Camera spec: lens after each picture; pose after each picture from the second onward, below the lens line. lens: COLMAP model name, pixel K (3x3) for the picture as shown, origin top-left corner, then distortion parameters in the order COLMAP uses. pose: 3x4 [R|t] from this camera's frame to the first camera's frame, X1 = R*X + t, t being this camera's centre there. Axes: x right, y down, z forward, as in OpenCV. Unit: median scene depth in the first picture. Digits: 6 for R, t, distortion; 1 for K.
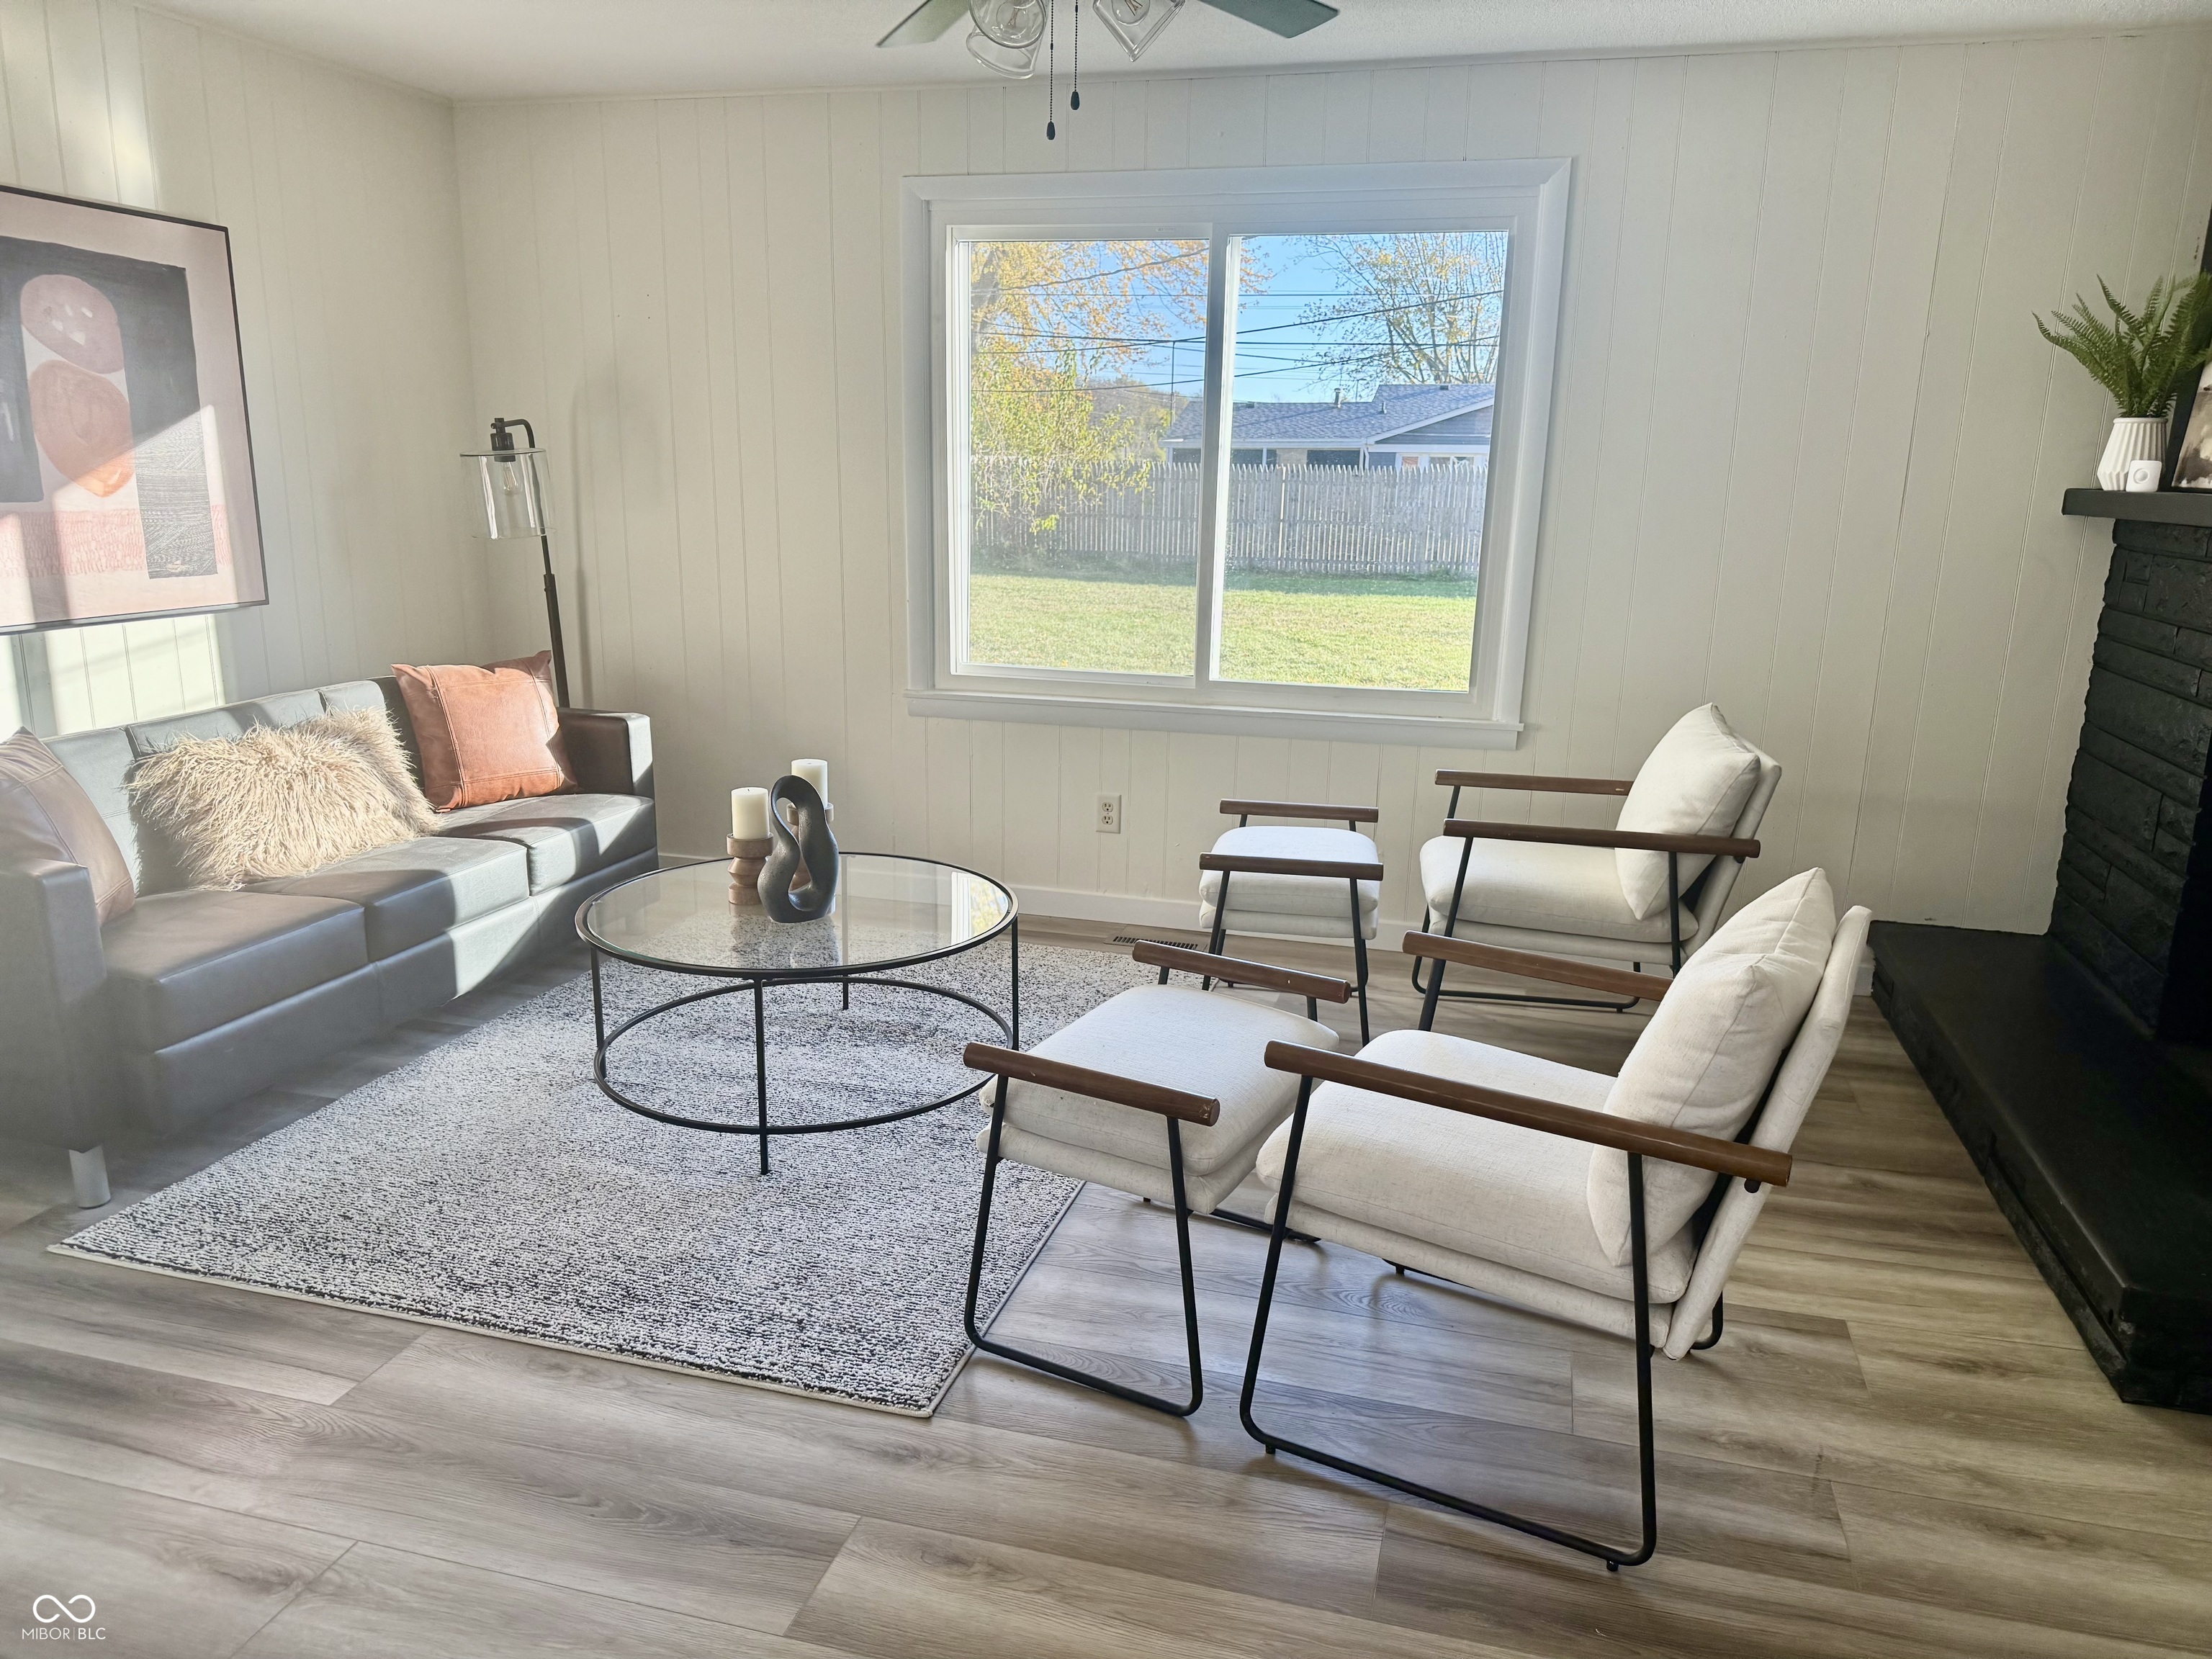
lens RADIAL K [[1485.9, 0, 1106.0], [0, 1485.9, 829.5], [0, 0, 1]] dist [0.002007, -0.026126]
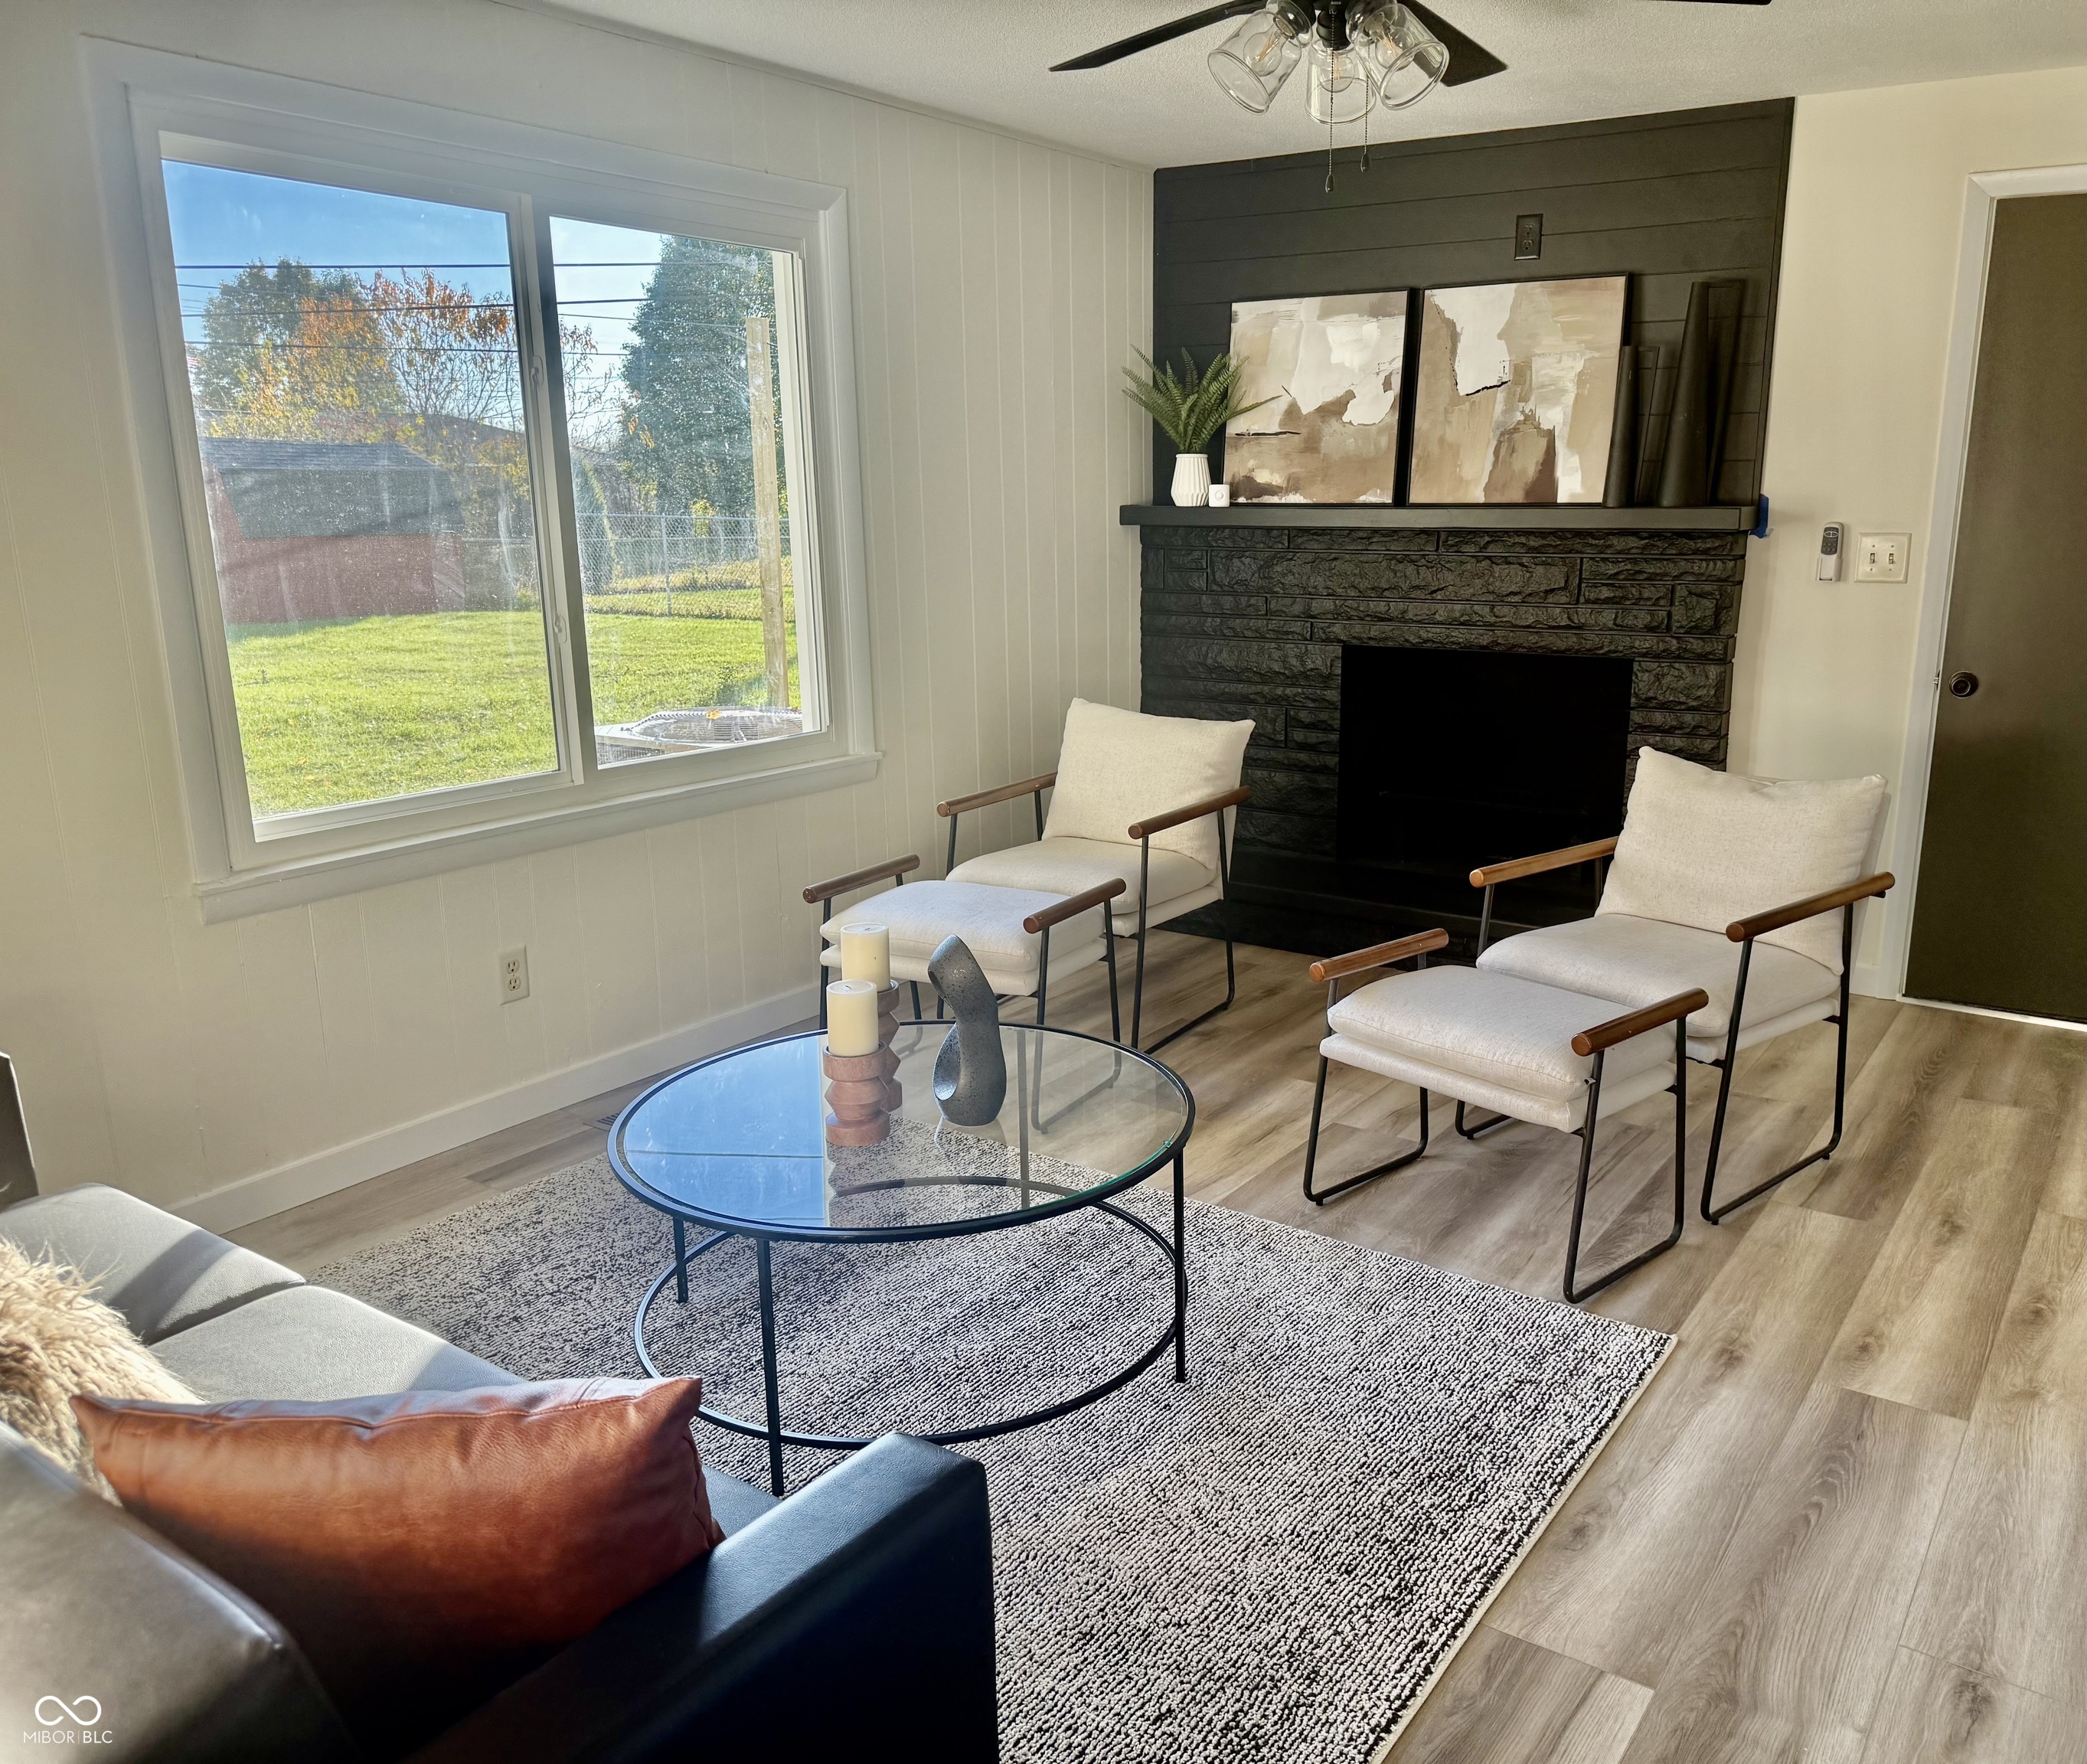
lens RADIAL K [[1731.7, 0, 1043.5], [0, 1731.7, 882.0], [0, 0, 1]] dist [0.004509, 0.004586]
pose [[0.311212, -0.227672, 0.922666, -0.838129], [0.226736, 0.960630, 0.160562, -0.160179], [-0.922896, 0.159233, 0.350581, 0.537613]]
